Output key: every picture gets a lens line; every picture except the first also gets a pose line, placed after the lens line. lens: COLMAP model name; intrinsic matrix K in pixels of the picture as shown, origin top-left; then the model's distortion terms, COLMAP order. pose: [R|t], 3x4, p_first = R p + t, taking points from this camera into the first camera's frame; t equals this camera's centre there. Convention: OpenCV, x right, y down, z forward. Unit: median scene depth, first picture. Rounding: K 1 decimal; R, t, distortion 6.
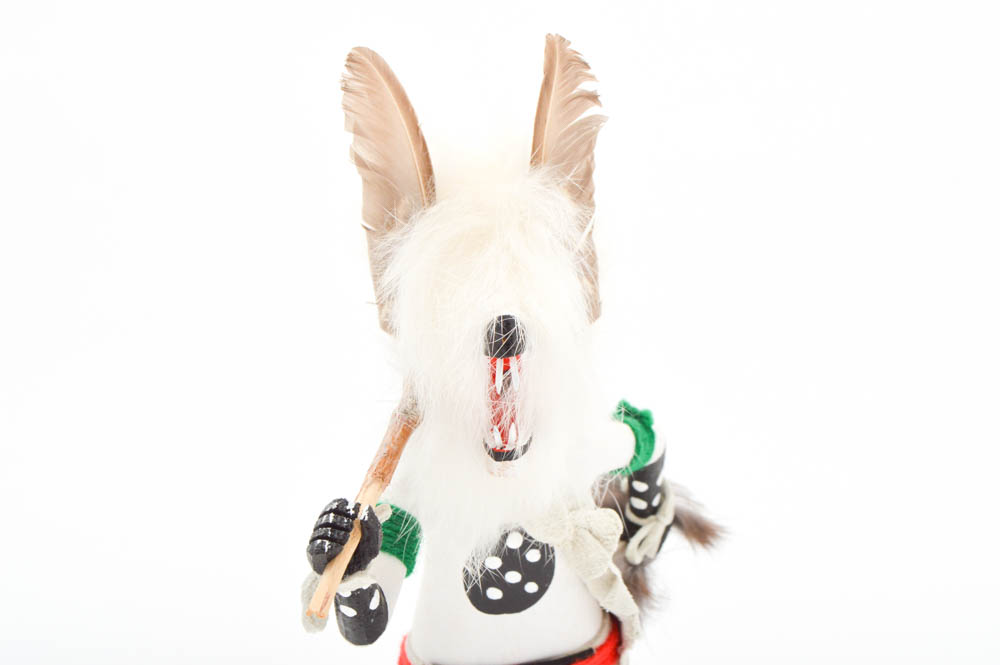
lens RADIAL K [[1595.8, 0, 494.8], [0, 1595.8, 332.9], [0, 0, 1]] dist [-0.028608, 0.000000]
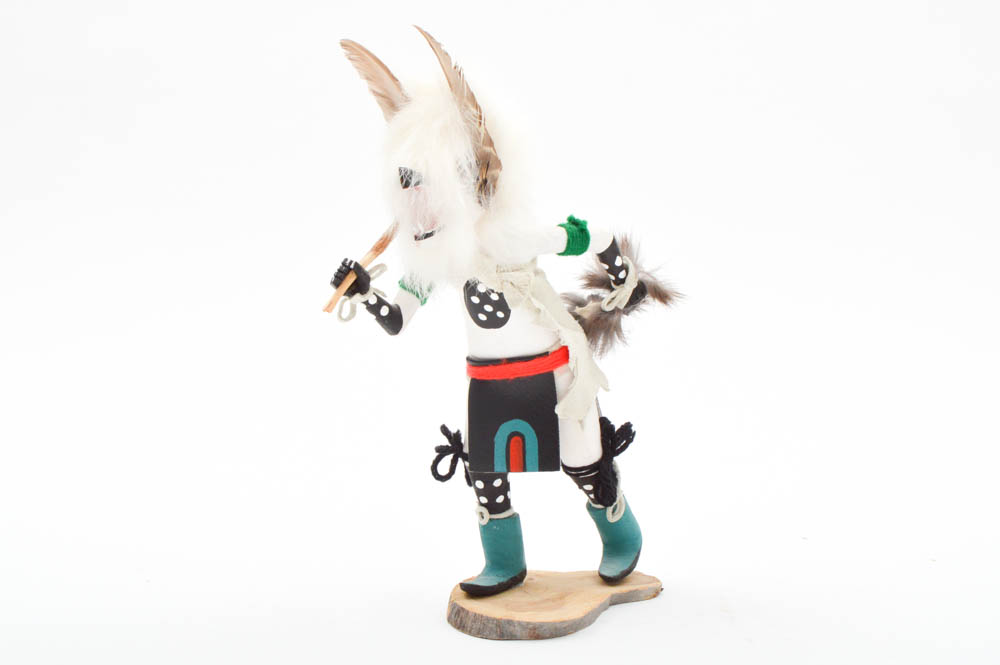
lens RADIAL K [[1284.6, 0, 492.5], [0, 1284.6, 332.4], [0, 0, 1]] dist [-0.041545, 0.000000]
pose [[0.849258, 0.037397, -0.526653, 0.896276], [0.016352, 0.995147, 0.097032, 0.037780], [0.527726, -0.091017, 0.844525, -0.309214]]
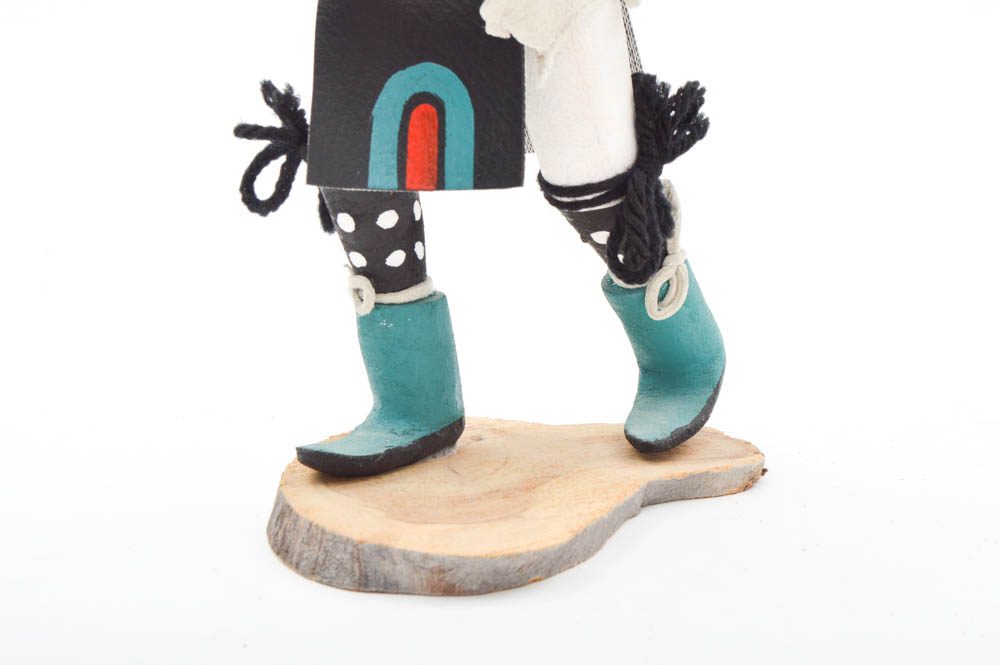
lens RADIAL K [[1336.5, 0, 503.7], [0, 1336.5, 335.4], [0, 0, 1]] dist [-0.076653, 0.000000]
pose [[0.811818, 0.137090, -0.567590, 0.493389], [0.002406, 0.971255, 0.238028, 0.292735], [0.583906, -0.194601, 0.788153, 0.568119]]
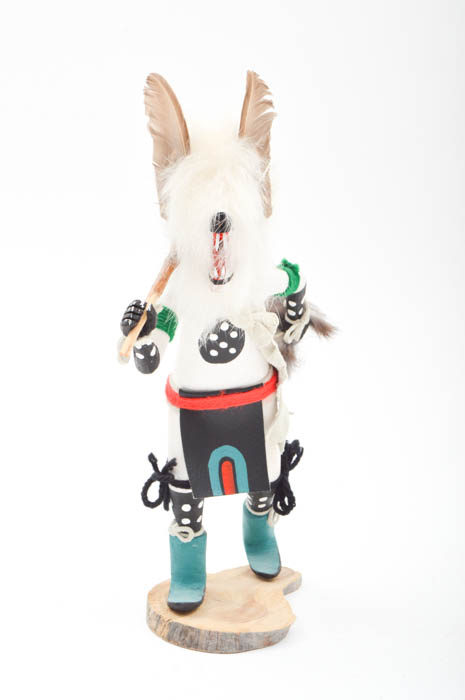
lens RADIAL K [[961.8, 0, 234.2], [0, 961.8, 352.5], [0, 0, 1]] dist [-0.030613, 0.000000]
pose [[0.999192, 0.040193, 0.000866, 0.026669], [-0.039950, 0.990296, 0.133107, 0.002014], [0.004492, -0.133034, 0.991101, -0.212162]]
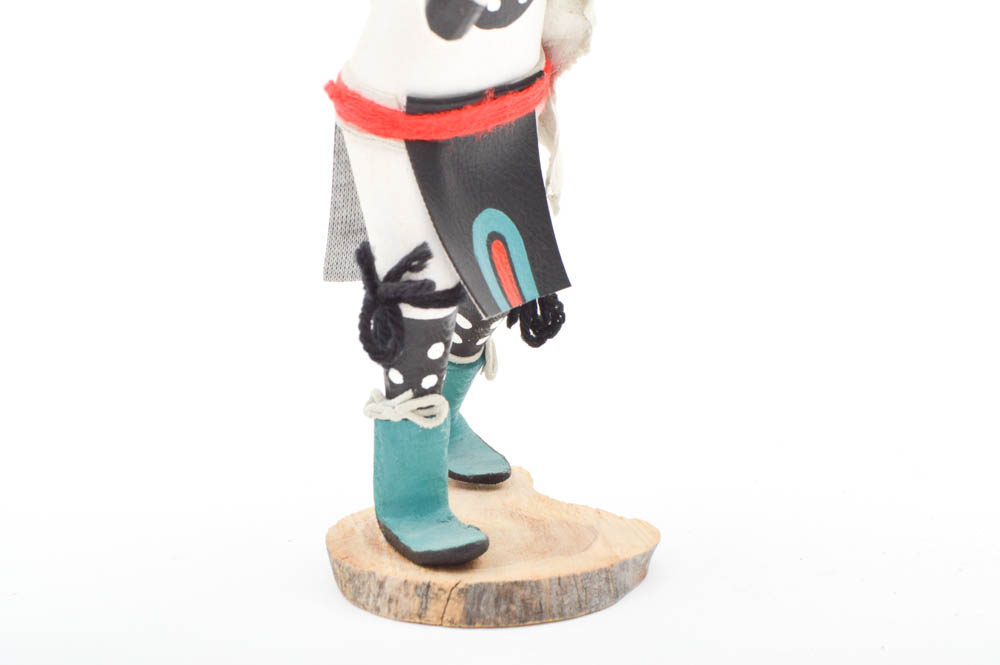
lens RADIAL K [[1595.8, 0, 501.0], [0, 1595.8, 331.7], [0, 0, 1]] dist [-0.028608, 0.000000]
pose [[0.832619, -0.133854, 0.537428, -0.585454], [0.028533, 0.979434, 0.199738, 0.182387], [-0.553111, -0.150971, 0.819315, 0.215534]]
